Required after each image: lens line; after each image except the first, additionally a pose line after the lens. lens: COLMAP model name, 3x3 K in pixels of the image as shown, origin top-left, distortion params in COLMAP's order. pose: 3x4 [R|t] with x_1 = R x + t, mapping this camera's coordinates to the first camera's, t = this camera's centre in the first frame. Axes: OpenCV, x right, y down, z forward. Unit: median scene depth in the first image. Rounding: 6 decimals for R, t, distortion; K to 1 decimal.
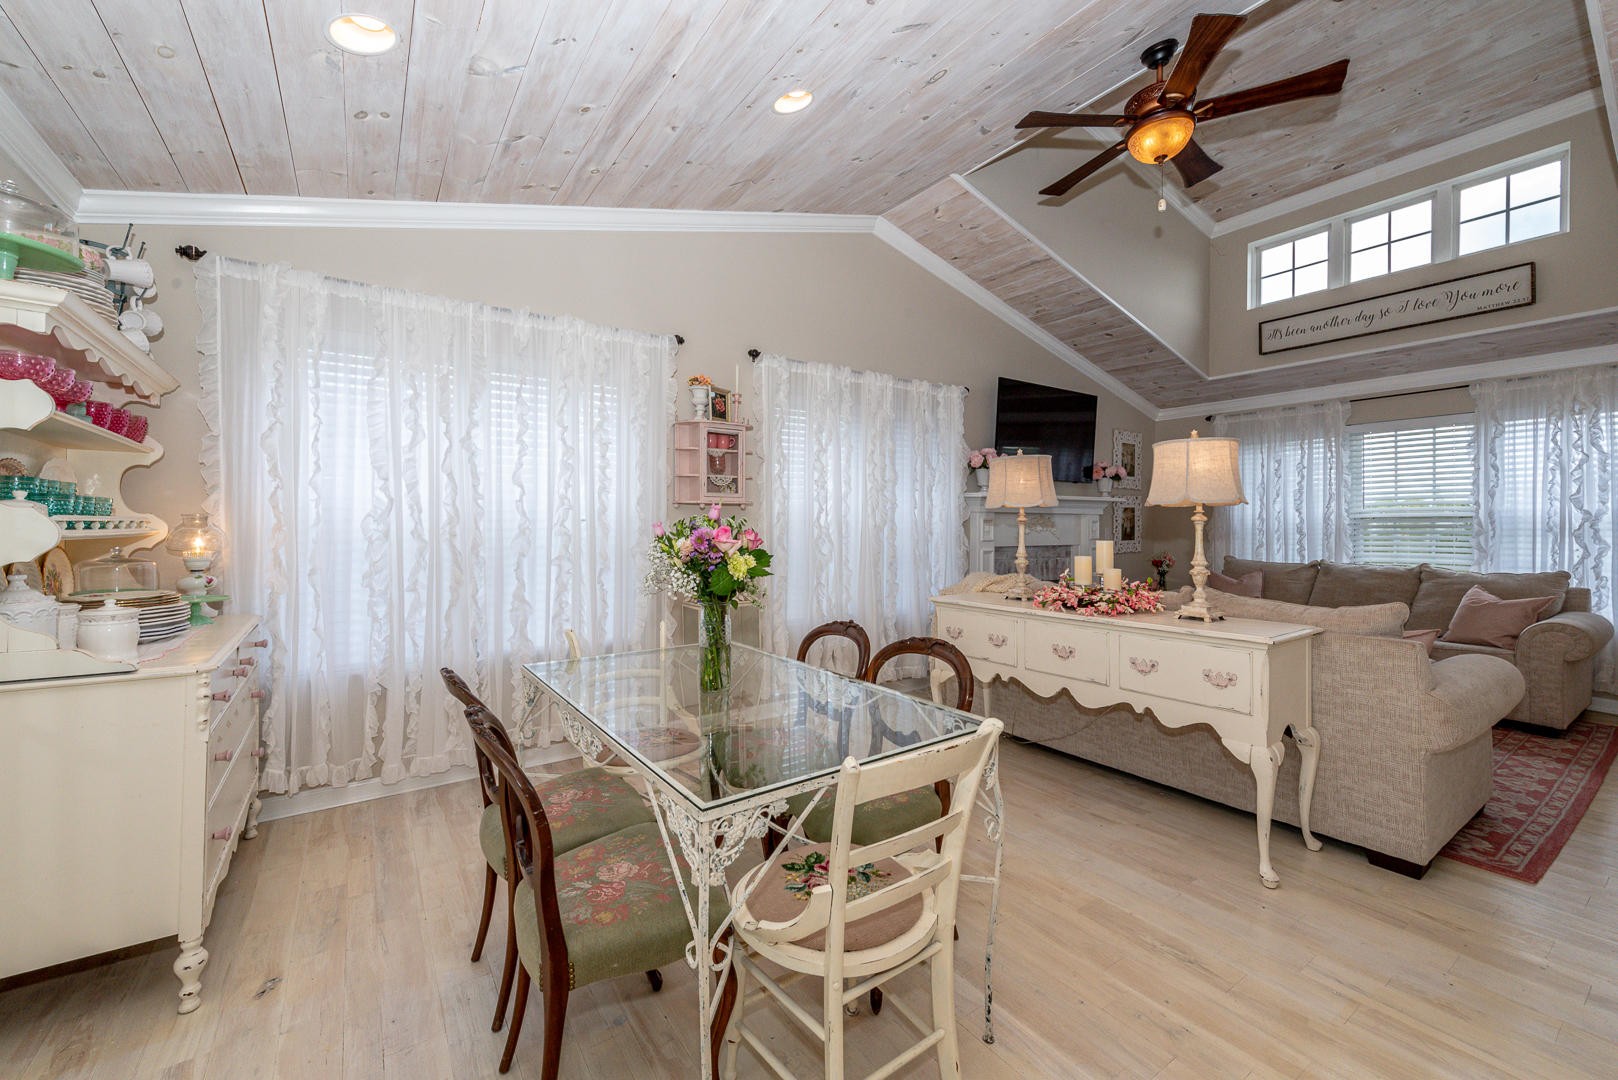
lens RADIAL K [[633.2, 0, 821.8], [0, 633.2, 530.1], [0, 0, 1]] dist [0.007151, -0.001730]
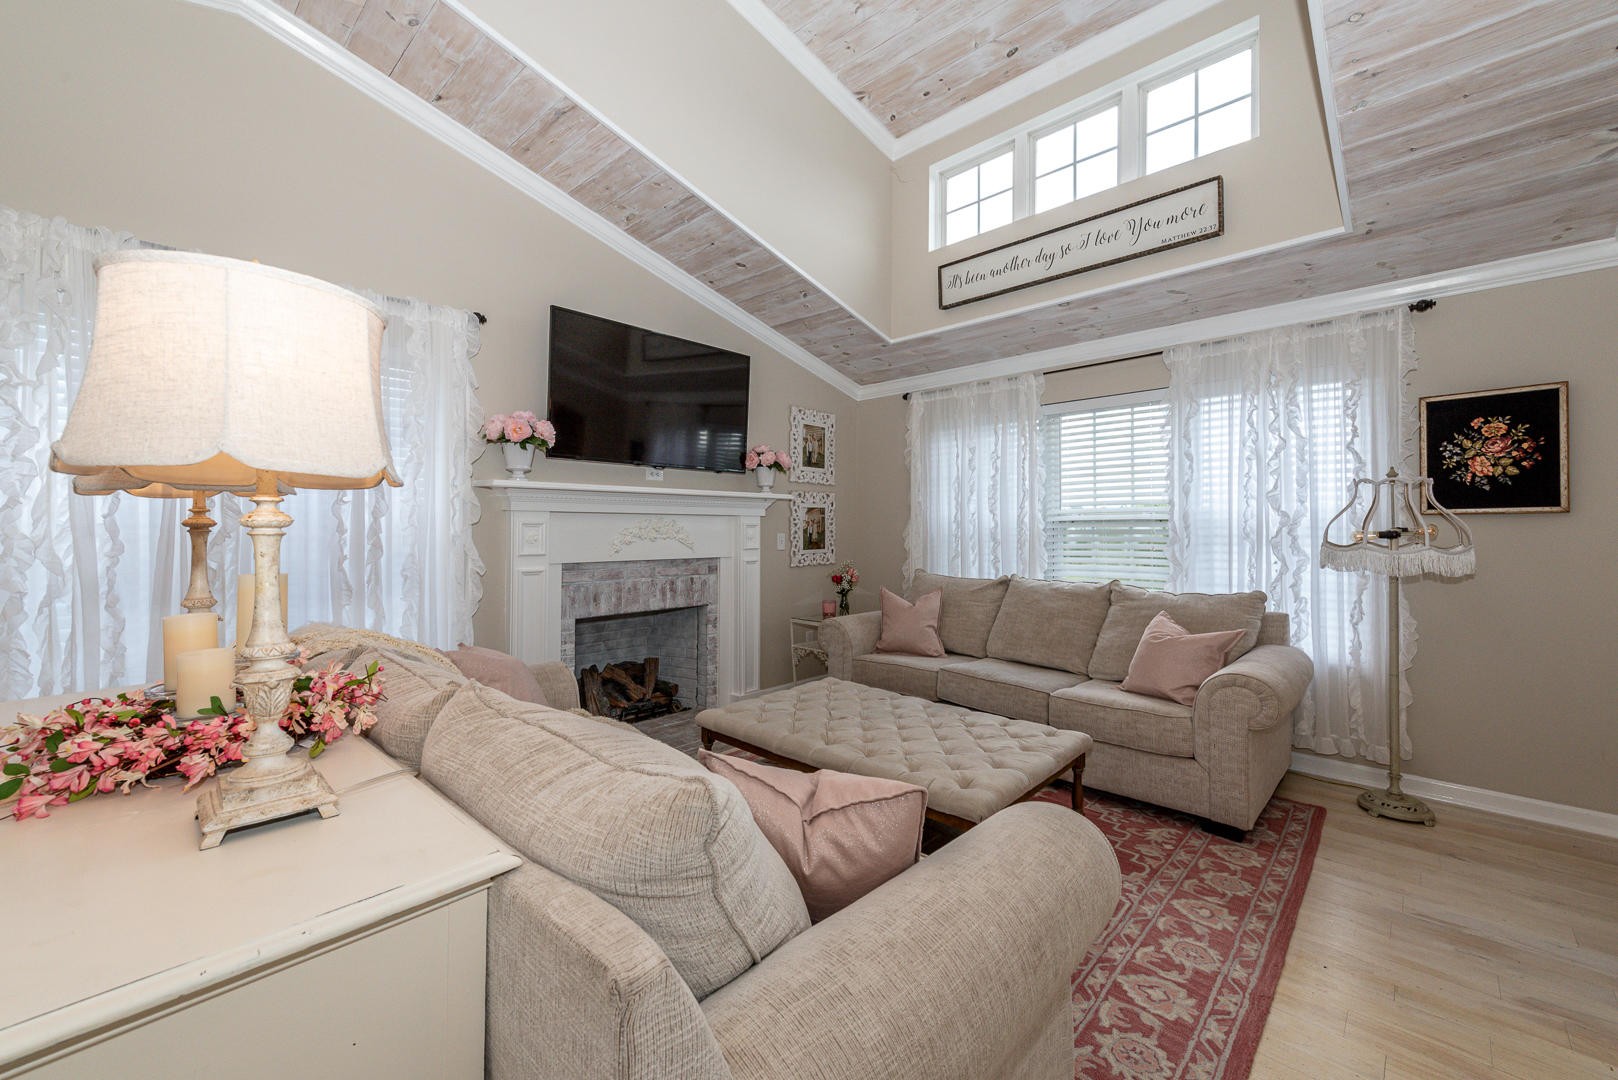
lens RADIAL K [[633.2, 0, 803.5], [0, 633.2, 528.7], [0, 0, 1]] dist [0.007151, -0.001730]
pose [[0.980592, 0.000060, 0.196062, 0.421346], [0.001500, 0.999968, -0.007812, -0.004790], [-0.196056, 0.007955, 0.980560, 0.316722]]
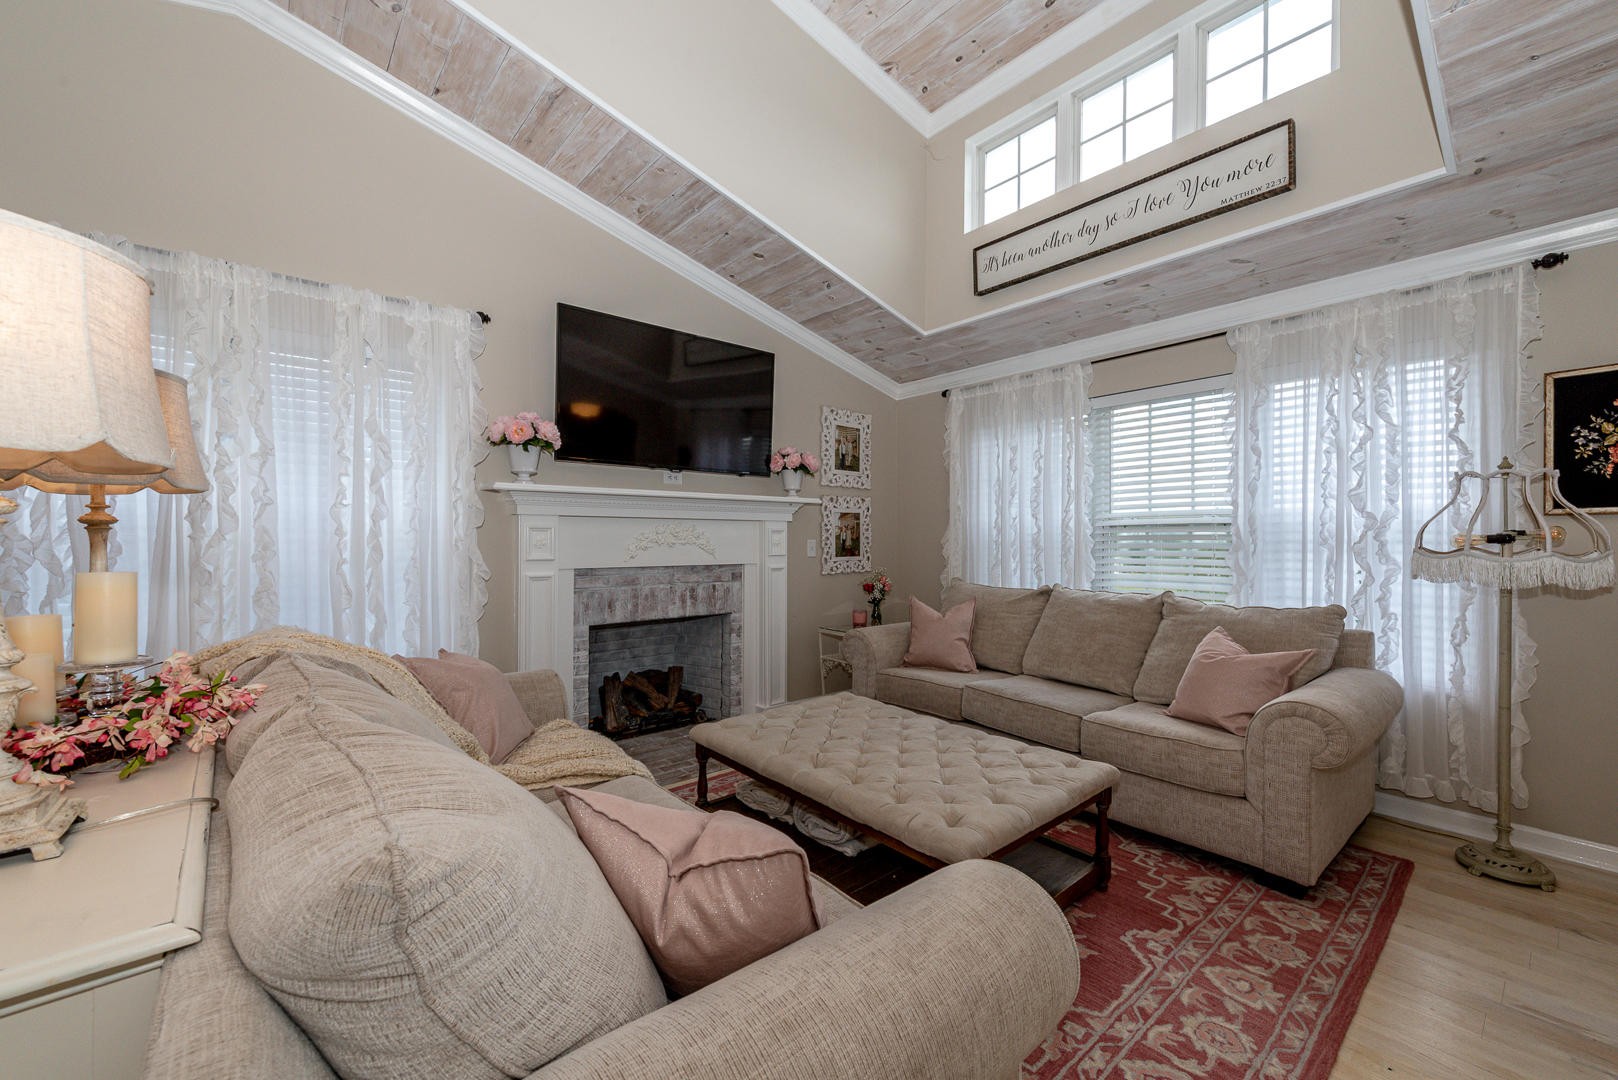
lens RADIAL K [[633.2, 0, 812.1], [0, 633.2, 543.4], [0, 0, 1]] dist [0.007151, -0.001730]
pose [[0.995418, -0.002884, 0.095572, 0.491461], [0.002549, 0.999990, 0.003621, -0.002712], [-0.095581, -0.003361, 0.995416, 0.349084]]
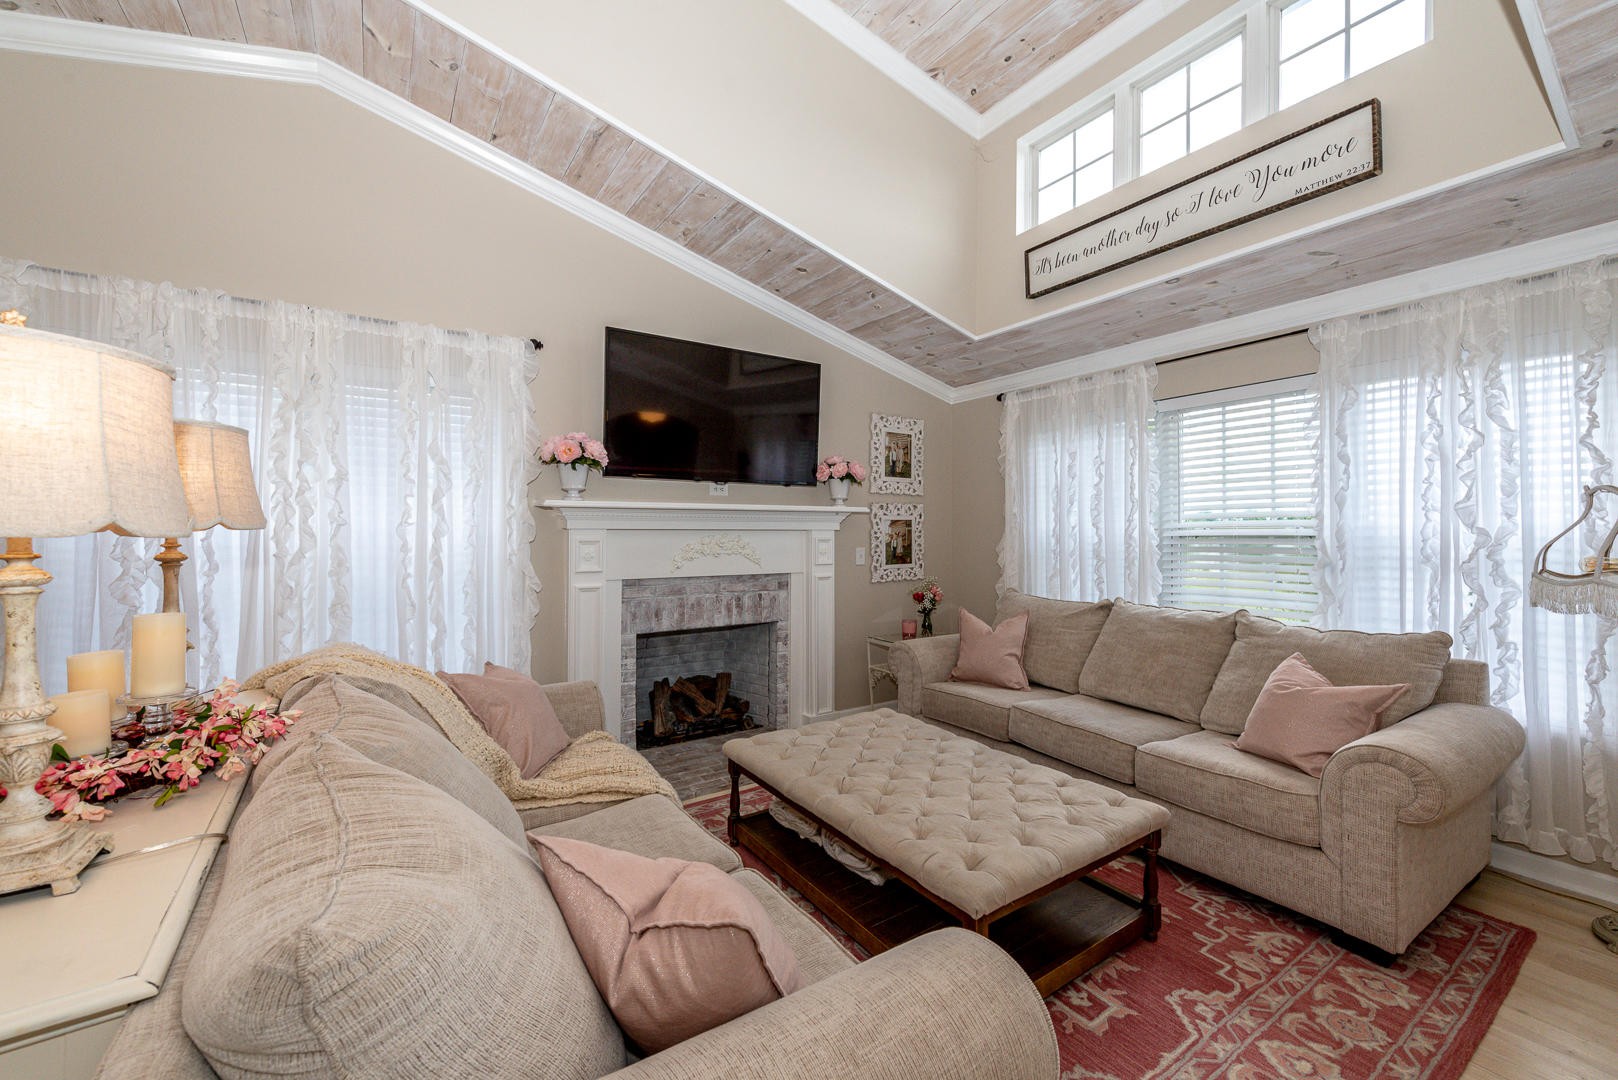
lens RADIAL K [[633.2, 0, 804.2], [0, 633.2, 533.1], [0, 0, 1]] dist [0.007151, -0.001730]
pose [[0.999709, 0.000609, -0.024118, 0.519787], [-0.000796, 0.999970, -0.007753, -0.019231], [0.024113, 0.007770, 0.999679, 0.350595]]
